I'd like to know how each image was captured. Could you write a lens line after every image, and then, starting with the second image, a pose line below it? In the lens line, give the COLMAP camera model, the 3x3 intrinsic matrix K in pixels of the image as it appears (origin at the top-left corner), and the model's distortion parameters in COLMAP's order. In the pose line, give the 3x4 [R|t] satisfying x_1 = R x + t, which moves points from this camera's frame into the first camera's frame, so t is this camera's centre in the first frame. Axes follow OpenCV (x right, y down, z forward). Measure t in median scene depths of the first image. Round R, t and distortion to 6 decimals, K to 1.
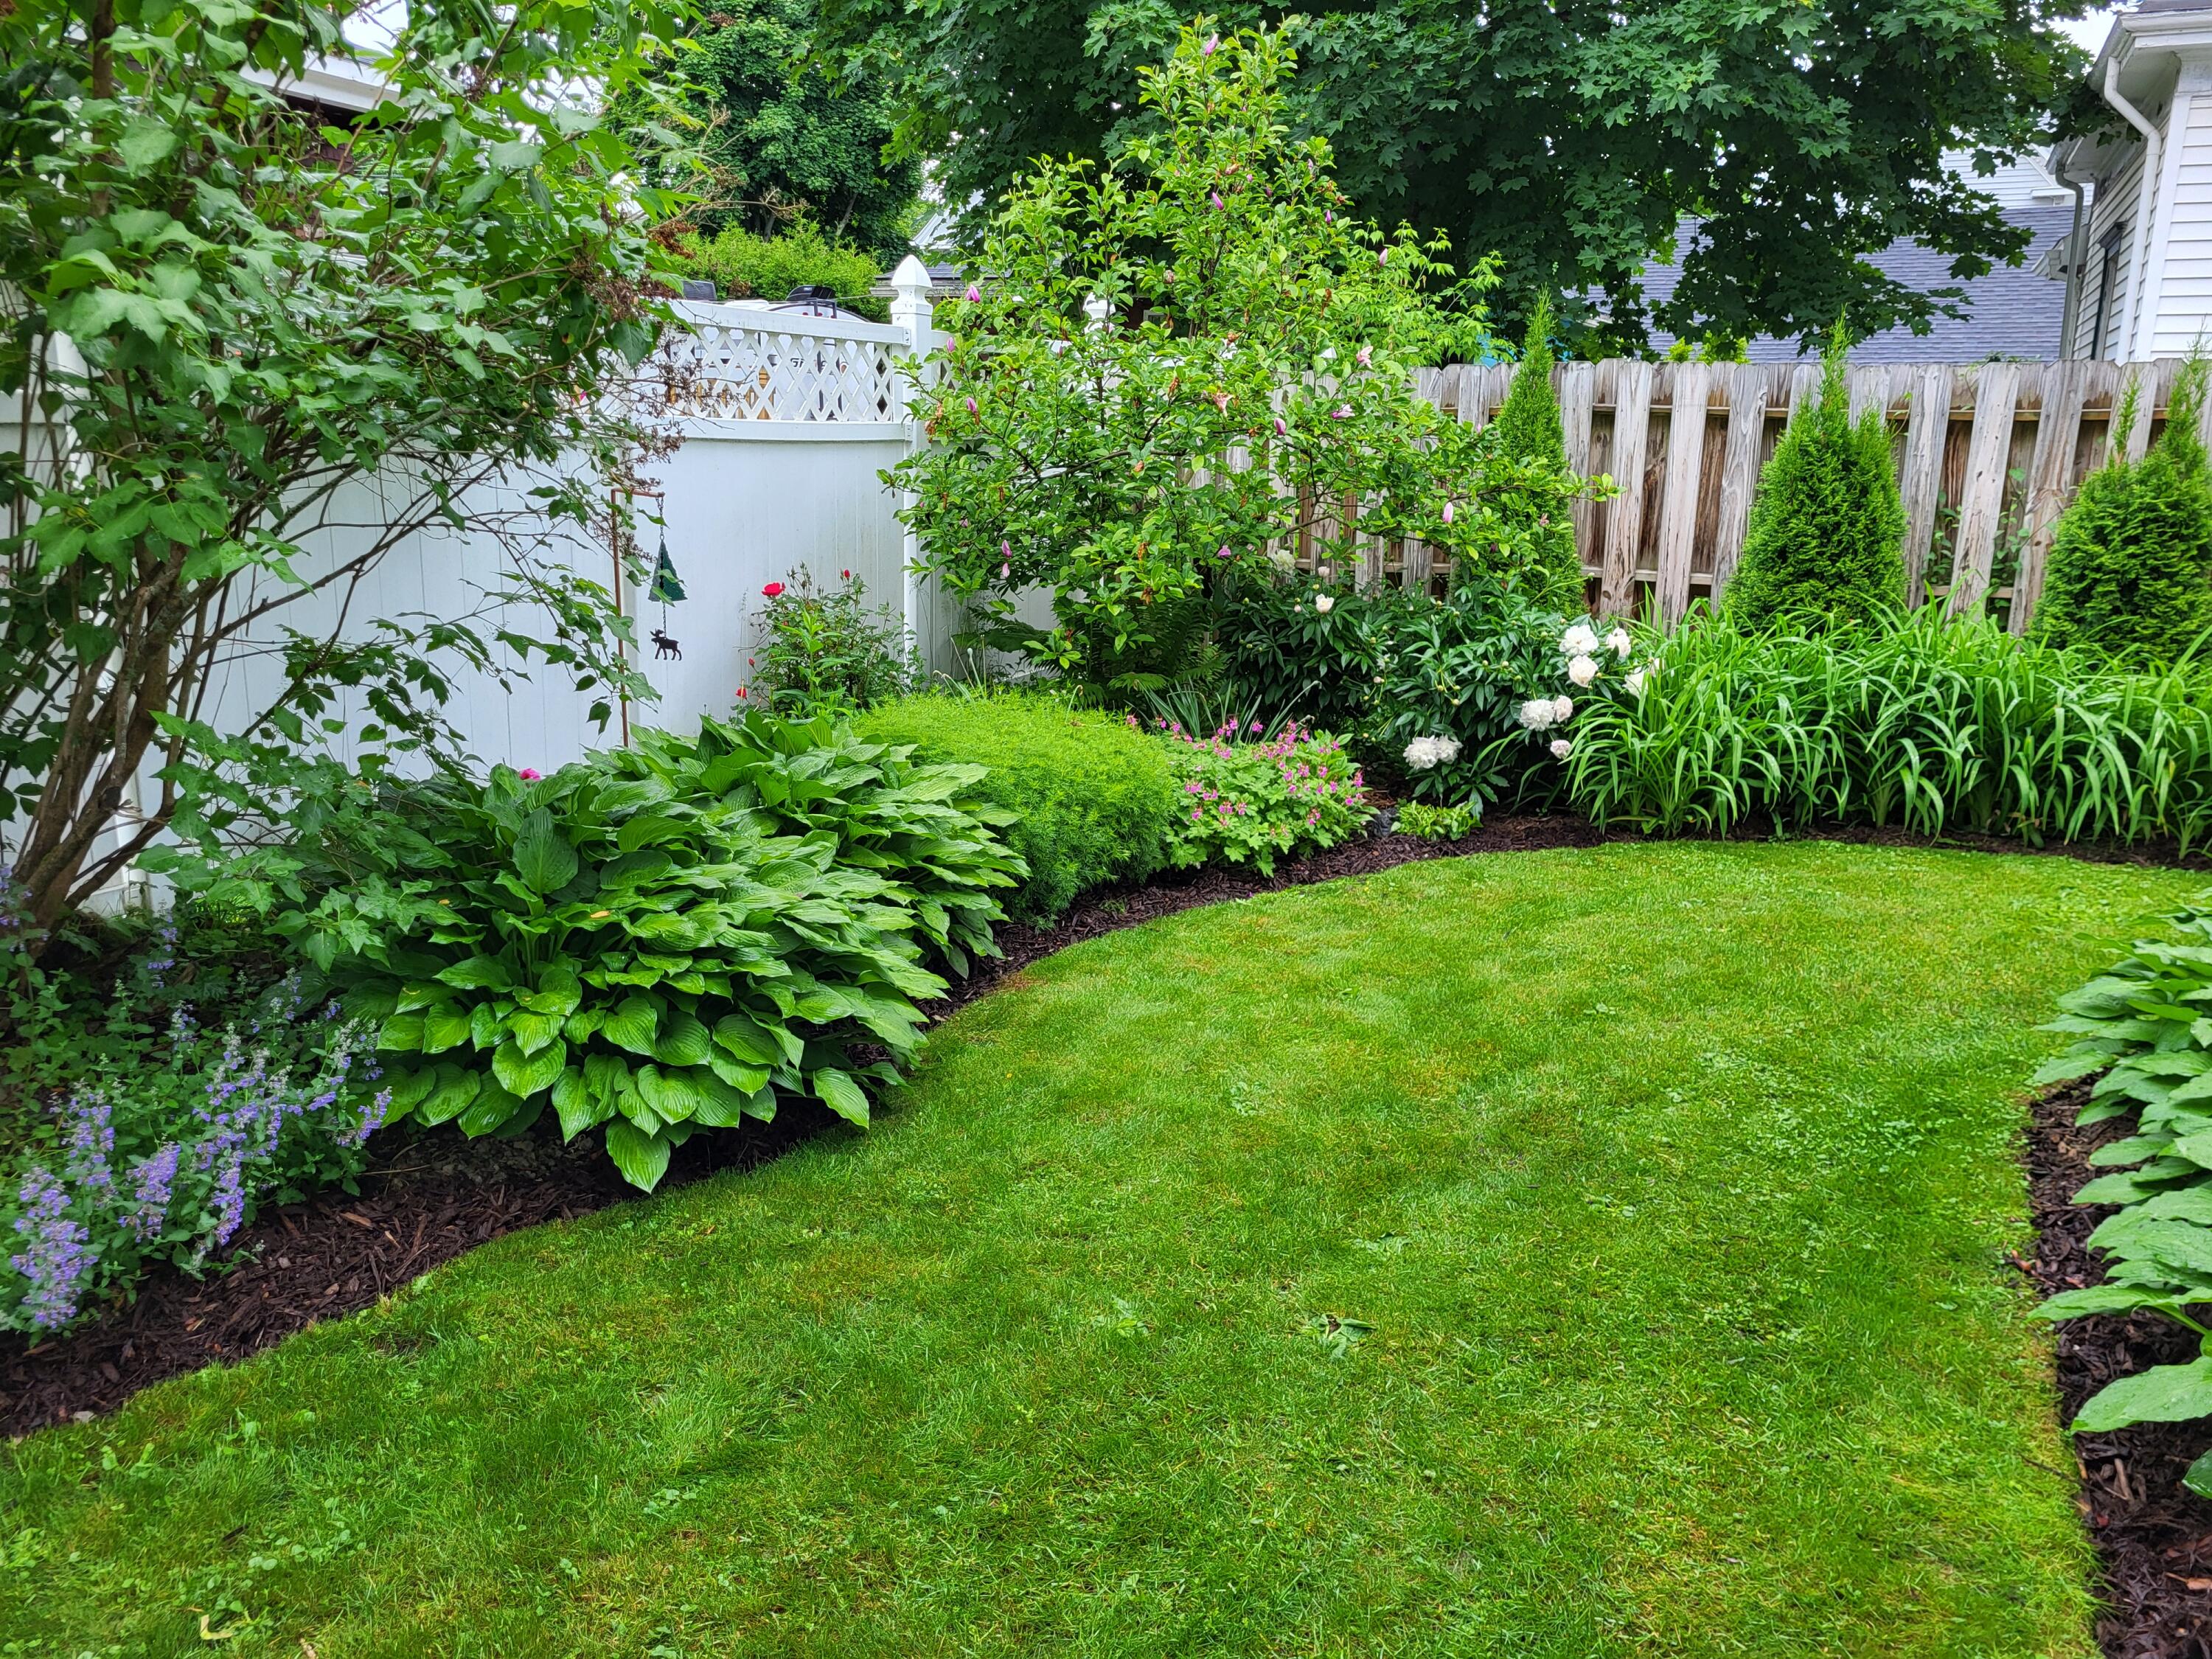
lens RADIAL K [[1684.2, 0, 1107.0], [0, 1684.2, 797.3], [0, 0, 1]] dist [0.021718, -0.000898]
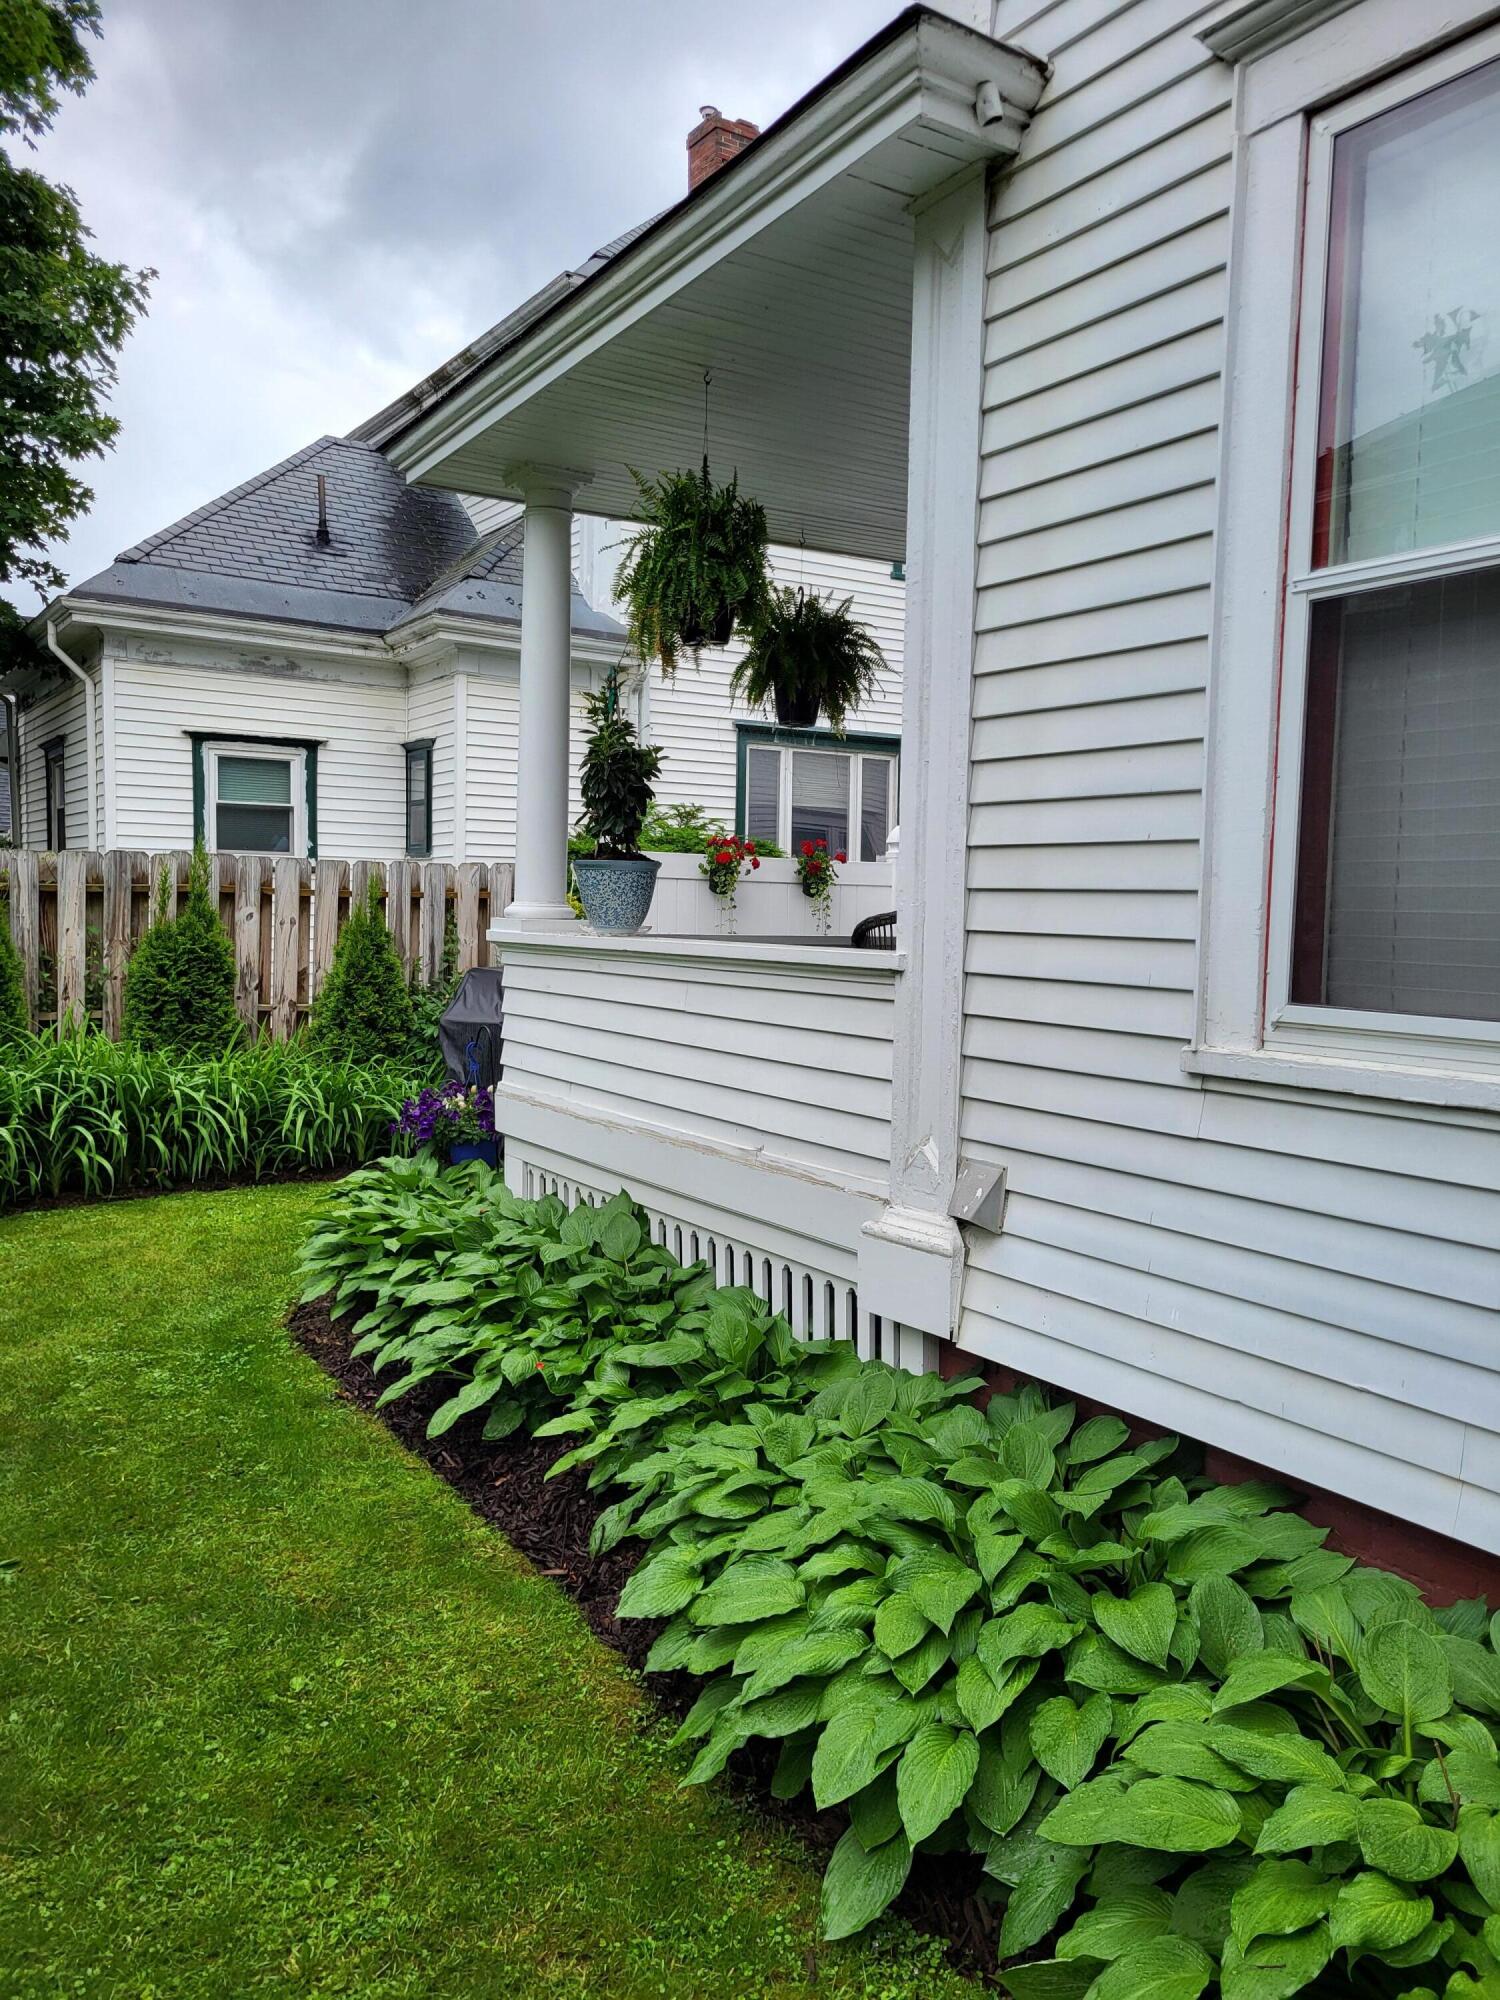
lens RADIAL K [[1522.8, 0, 750.0], [0, 1522.8, 1000.0], [0, 0, 1]] dist [0.021718, -0.000898]
pose [[0.543136, -0.065032, 0.837123, -0.250744], [0.171372, 0.984595, -0.034700, 0.001123], [-0.821970, 0.162307, 0.545914, -0.126143]]
